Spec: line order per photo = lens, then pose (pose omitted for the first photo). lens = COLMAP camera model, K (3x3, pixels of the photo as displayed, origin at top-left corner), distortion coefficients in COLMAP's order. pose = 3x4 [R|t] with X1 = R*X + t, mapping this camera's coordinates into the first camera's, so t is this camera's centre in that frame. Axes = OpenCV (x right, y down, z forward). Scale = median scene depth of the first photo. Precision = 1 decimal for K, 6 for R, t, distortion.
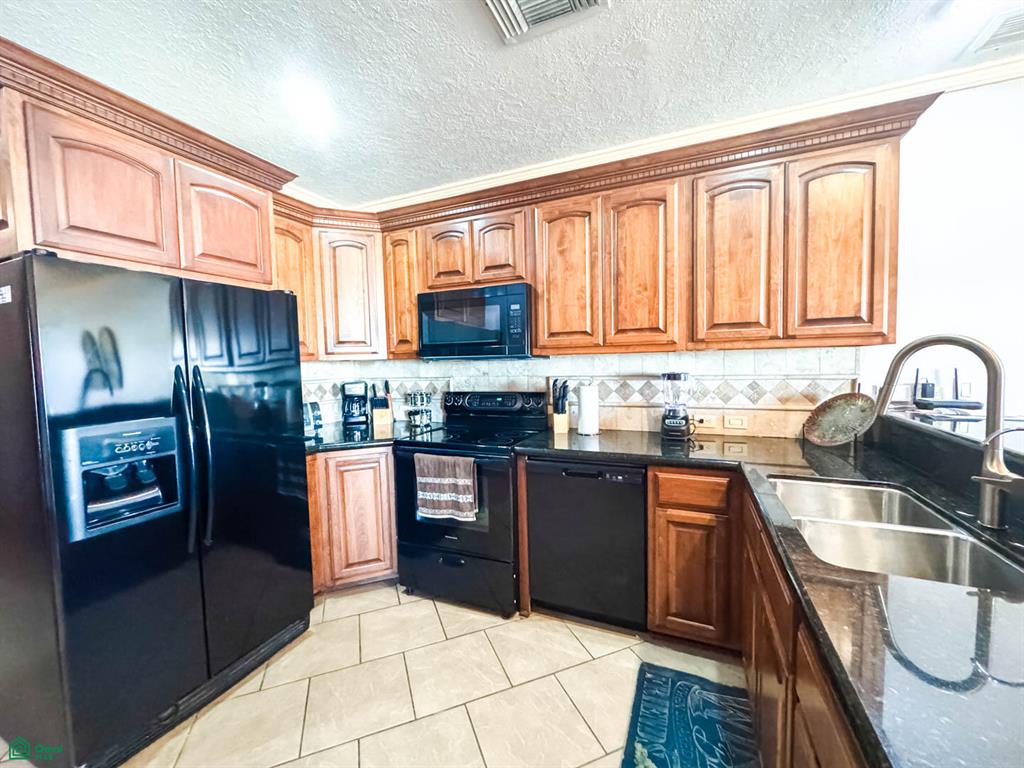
lens RADIAL K [[406.8, 0, 512.7], [0, 406.8, 382.6], [0, 0, 1]] dist [-0.012433, 0.001739]
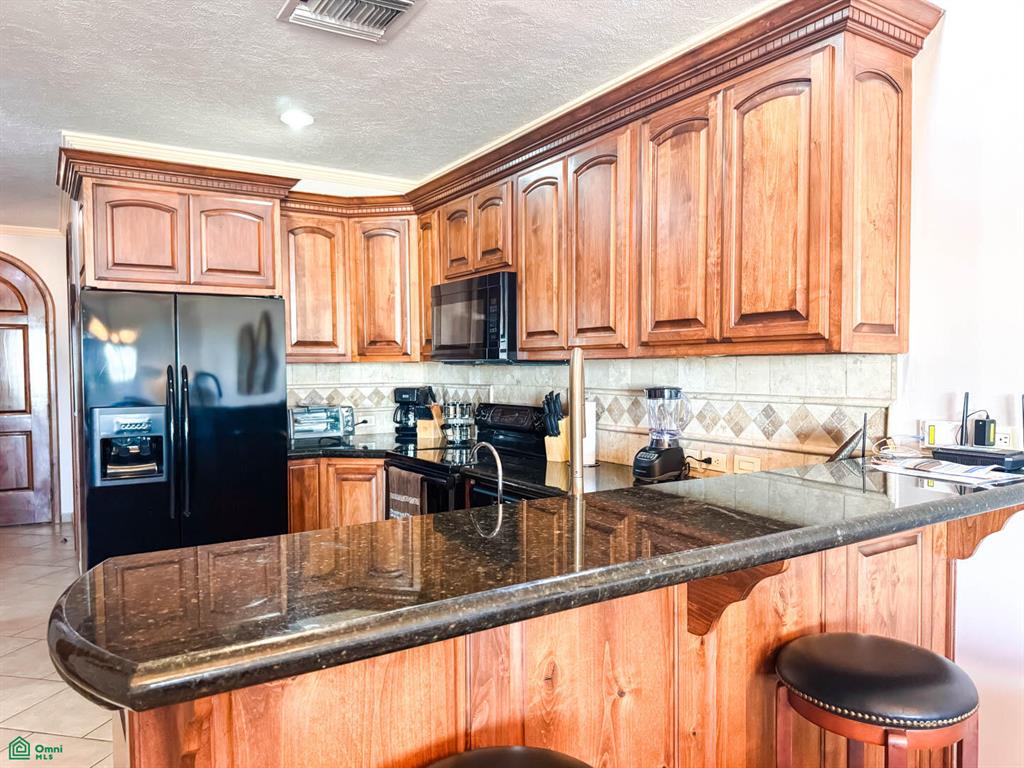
lens RADIAL K [[713.7, 0, 511.6], [0, 713.7, 389.3], [0, 0, 1]] dist [0.050177, -0.052771]
pose [[0.831353, 0.036043, -0.554574, 0.901963], [-0.041468, 0.999136, 0.002772, -0.014375], [0.554195, 0.020693, 0.832130, -0.189549]]
